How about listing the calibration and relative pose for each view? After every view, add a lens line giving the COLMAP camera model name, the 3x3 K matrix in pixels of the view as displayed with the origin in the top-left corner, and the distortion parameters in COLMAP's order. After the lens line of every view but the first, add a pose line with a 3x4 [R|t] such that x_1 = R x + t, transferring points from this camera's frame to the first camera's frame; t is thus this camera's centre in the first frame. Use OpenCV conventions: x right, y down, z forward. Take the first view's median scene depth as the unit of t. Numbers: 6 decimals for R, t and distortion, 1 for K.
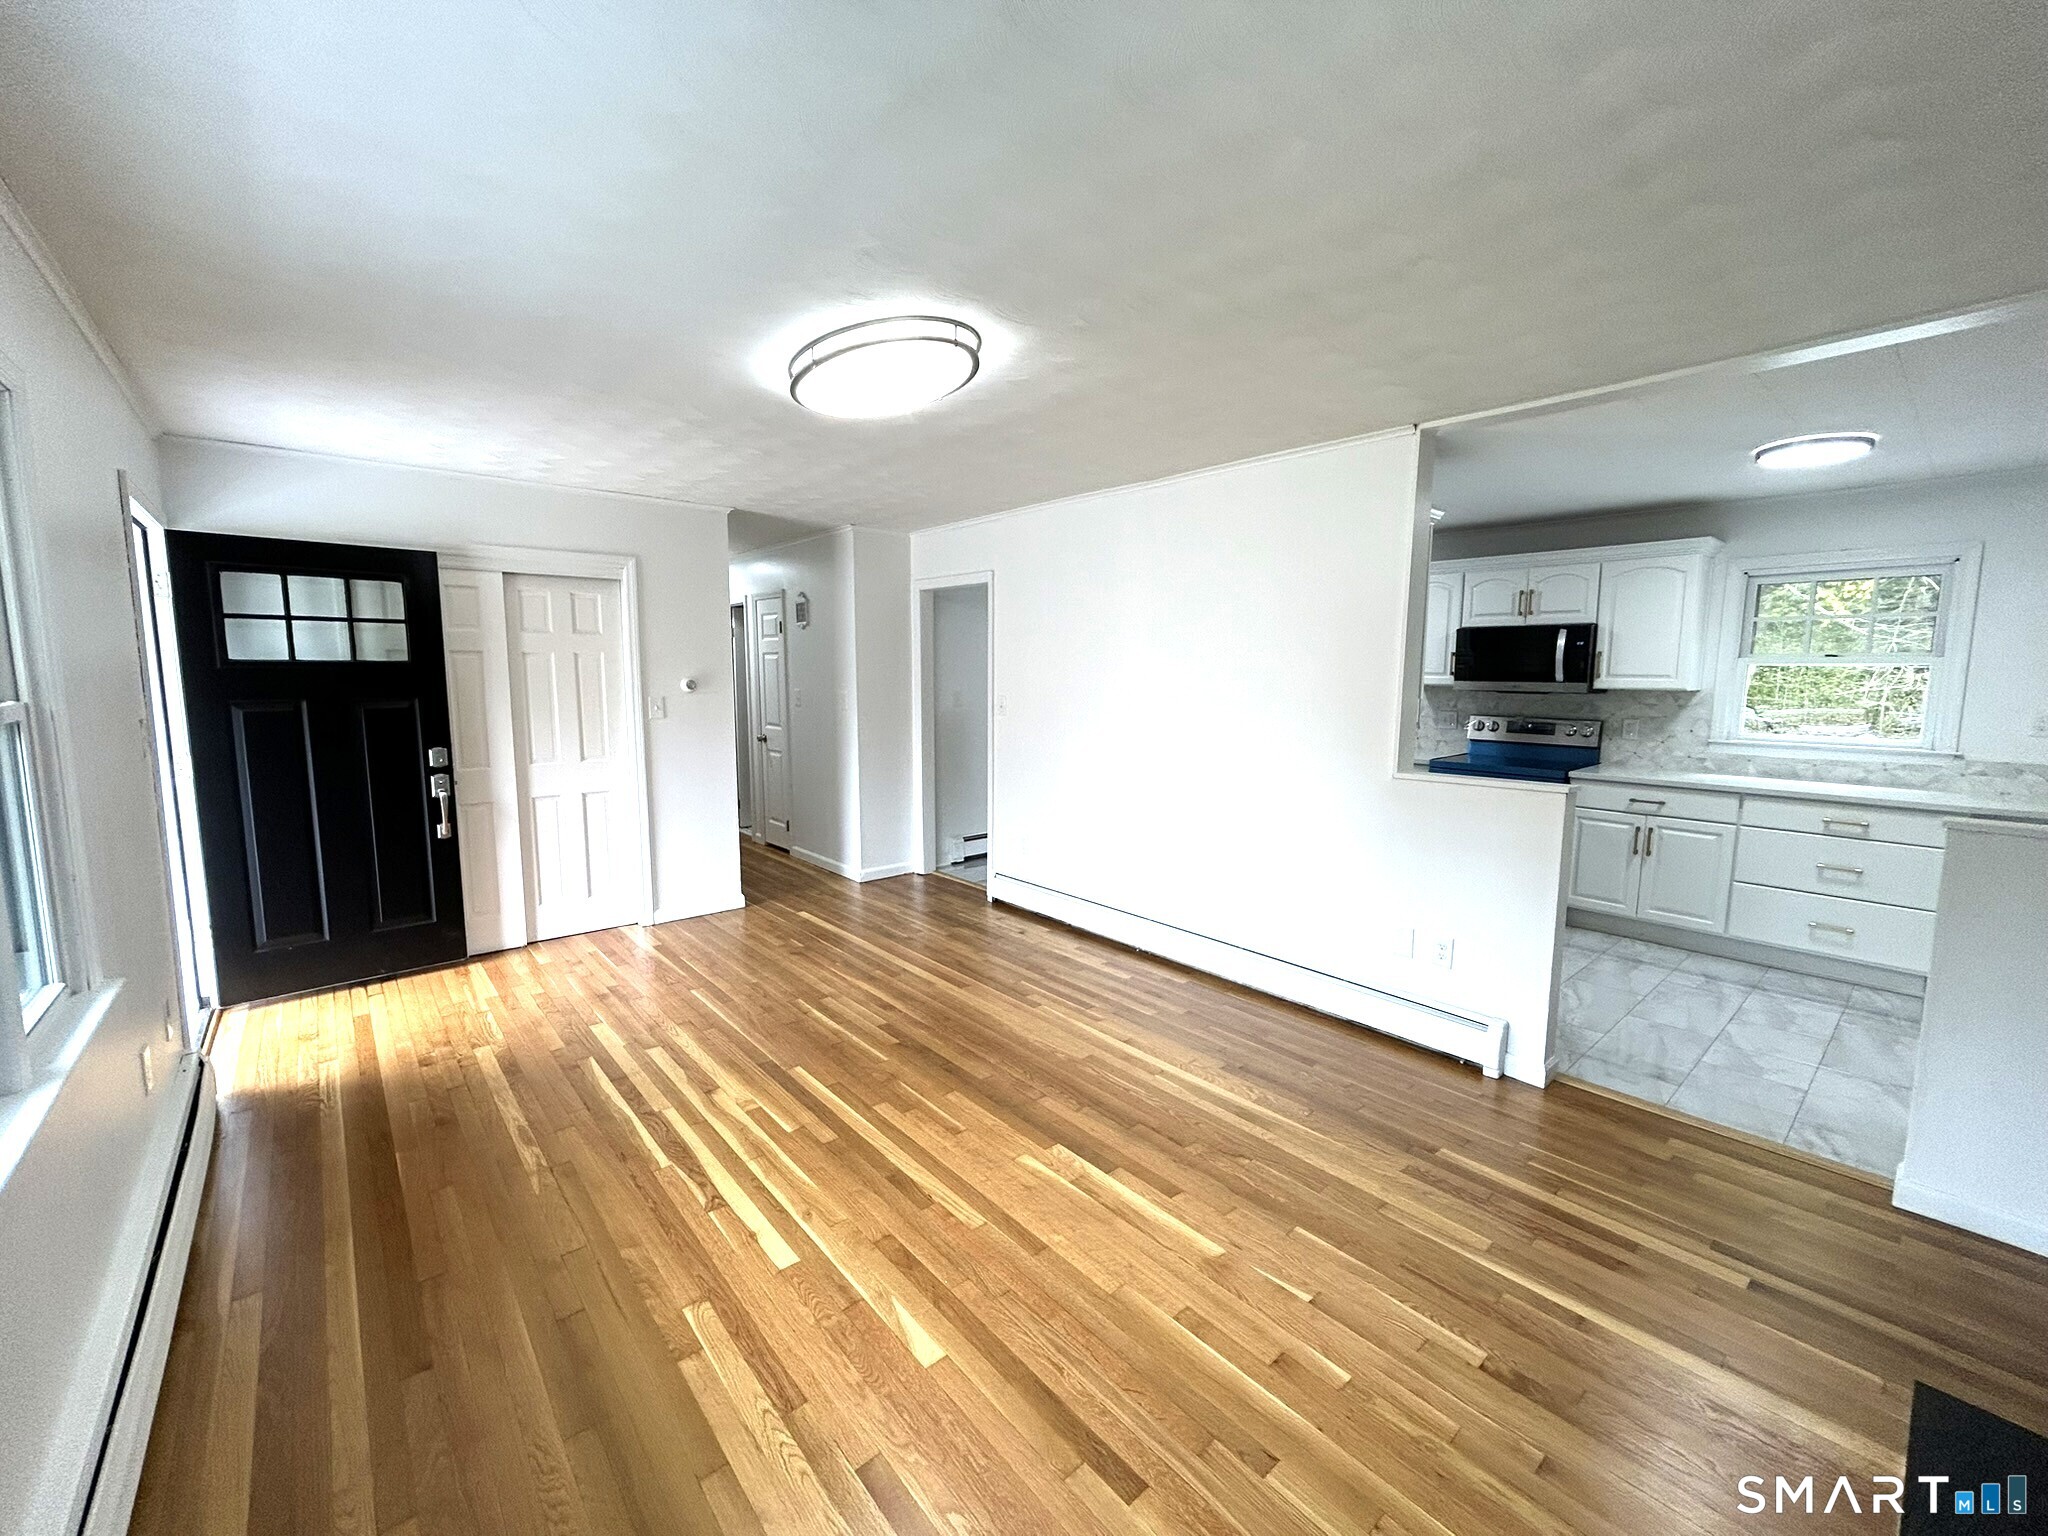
lens RADIAL K [[830.0, 0, 1020.3], [0, 830.0, 764.7], [0, 0, 1]] dist [0.001076, 0.001000]
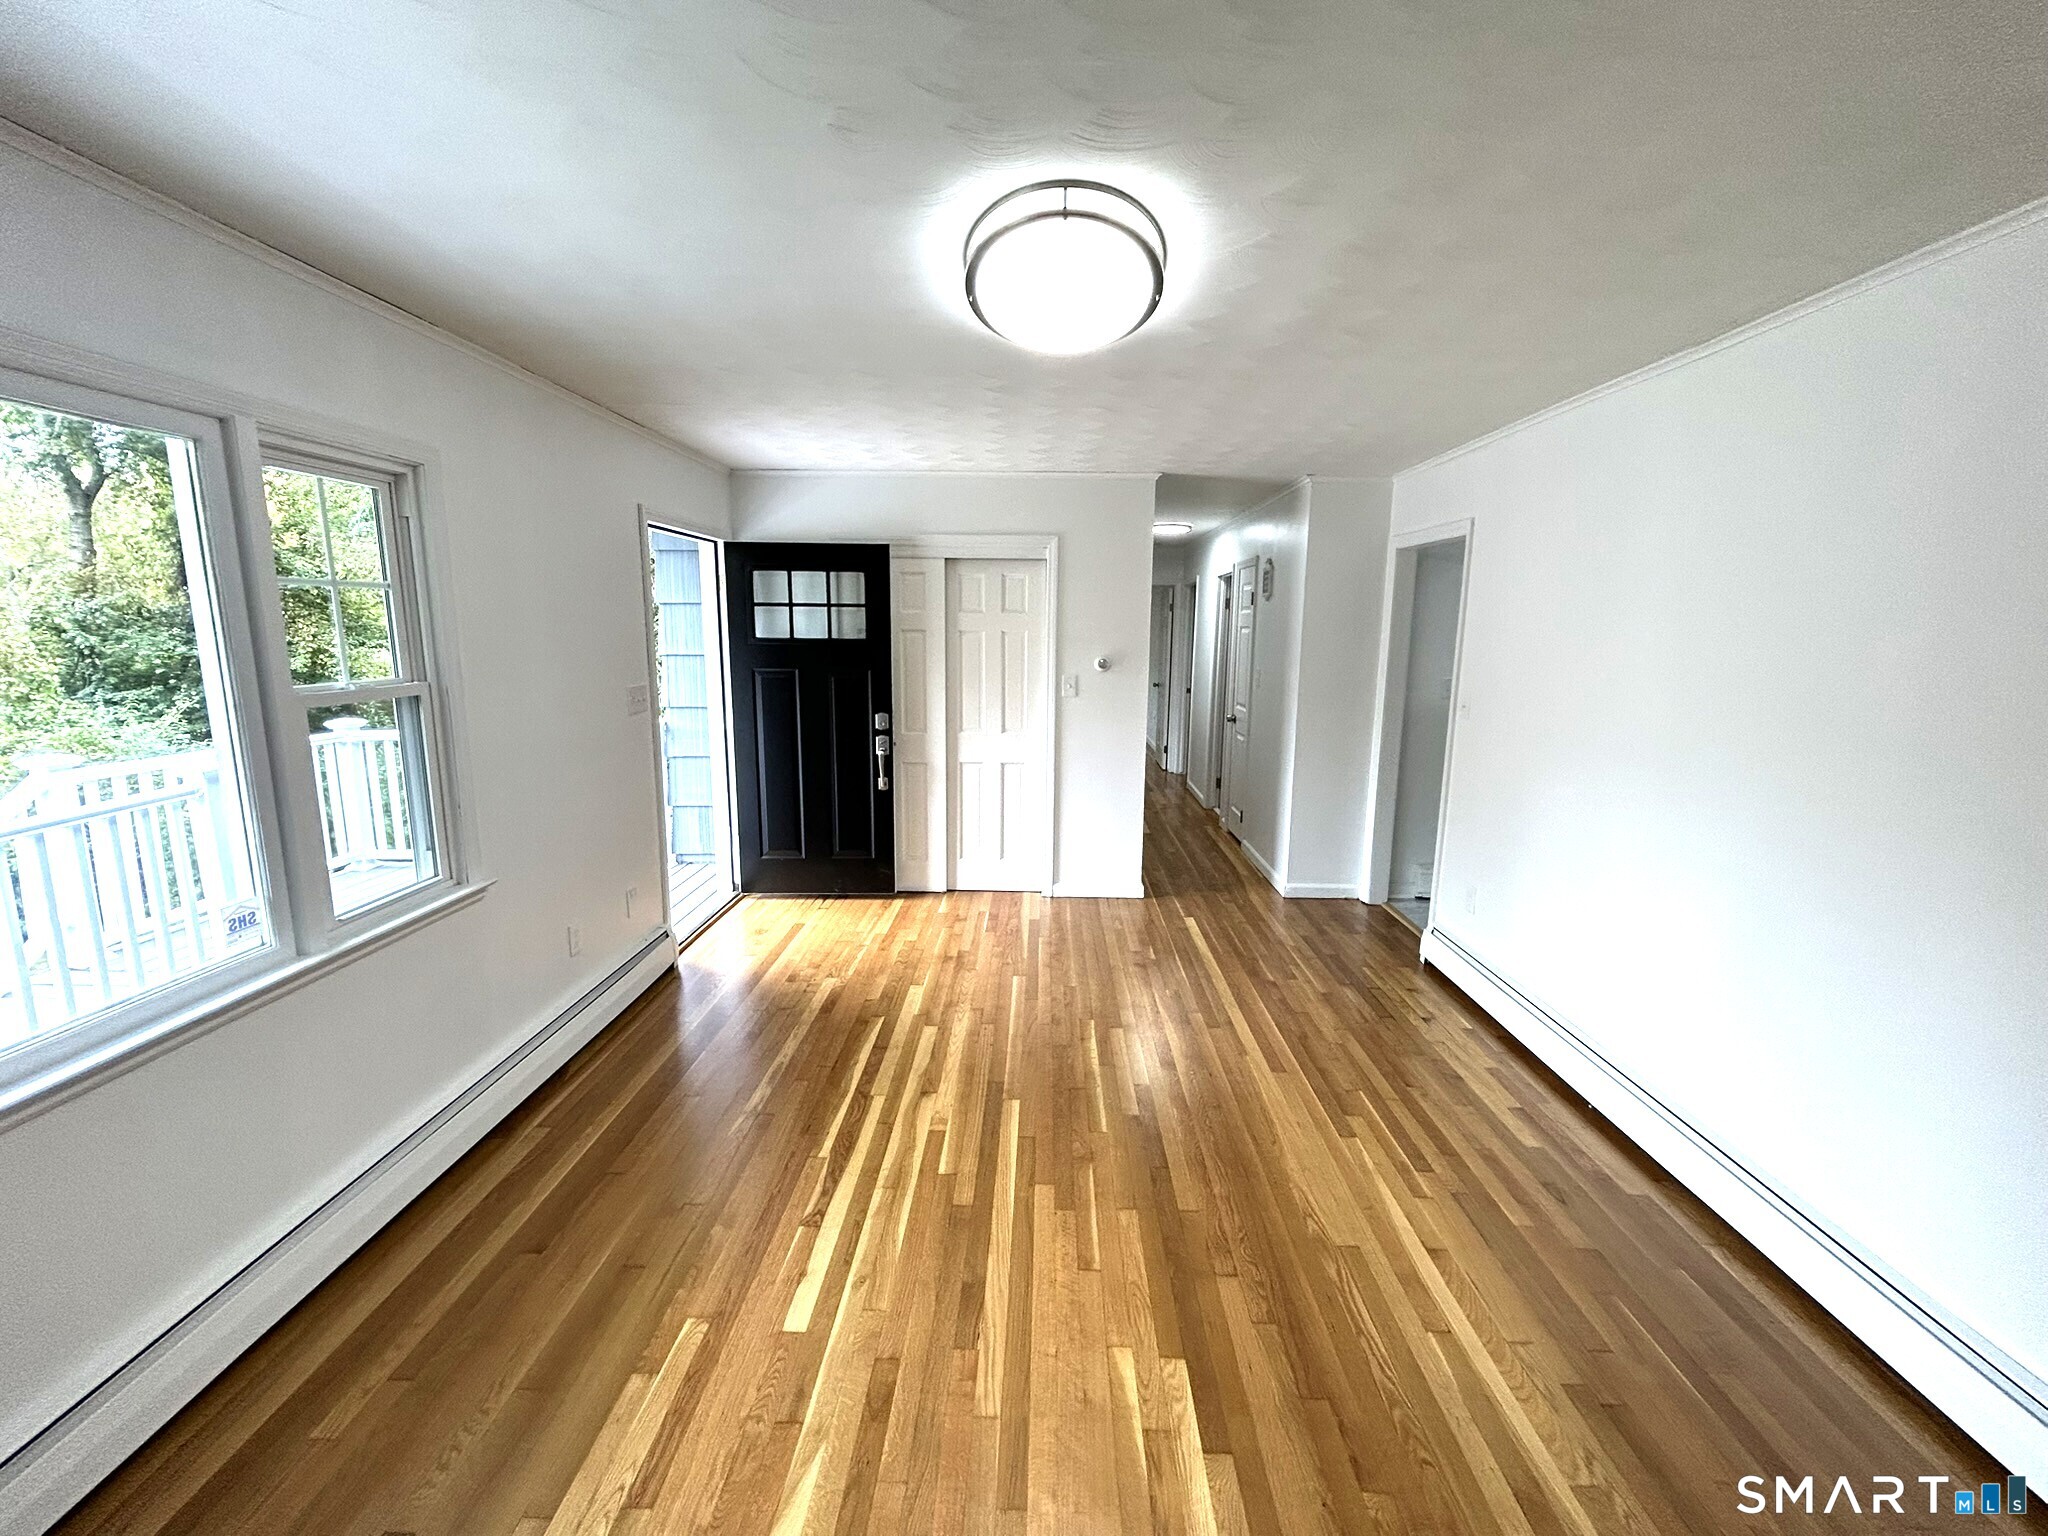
lens RADIAL K [[830.0, 0, 1024.5], [0, 830.0, 765.7], [0, 0, 1]] dist [0.001076, 0.001000]
pose [[0.744036, 0.115744, -0.658037, 0.322326], [-0.085325, 0.993277, 0.078234, -0.078217], [0.662668, -0.002062, 0.748910, 0.358187]]
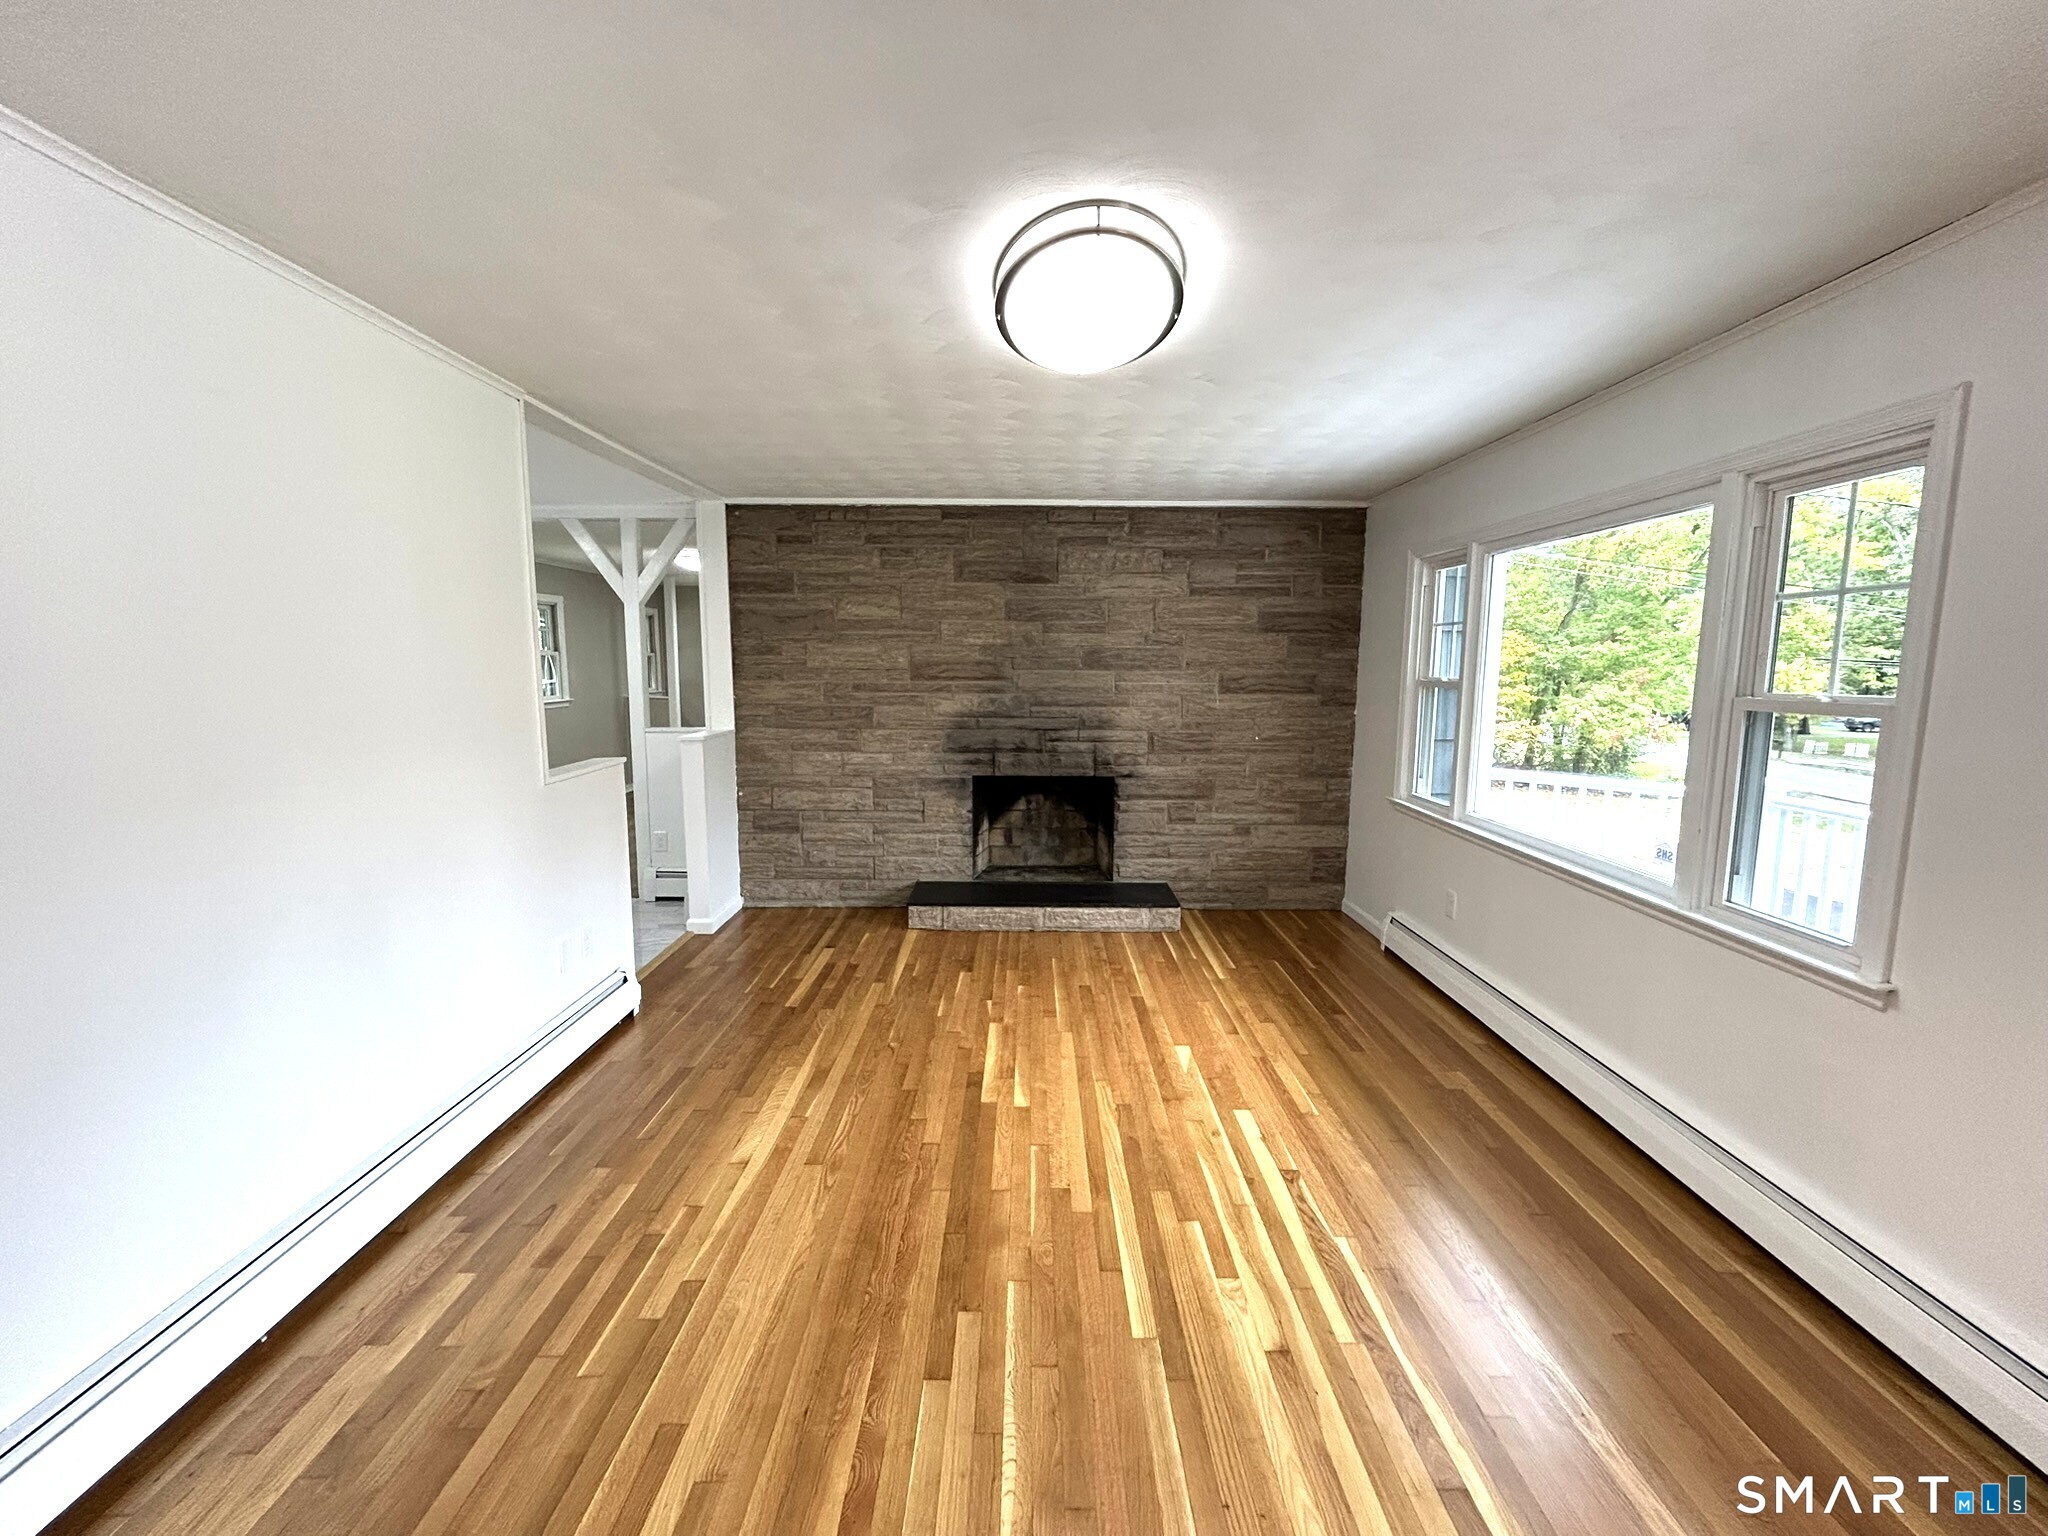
lens RADIAL K [[830.0, 0, 1024.6], [0, 830.0, 764.4], [0, 0, 1]] dist [0.001076, 0.001000]
pose [[-0.758266, -0.086992, 0.646115, -0.612507], [0.070438, 0.974325, 0.213846, -0.189638], [-0.648129, 0.207663, -0.732670, 1.544100]]
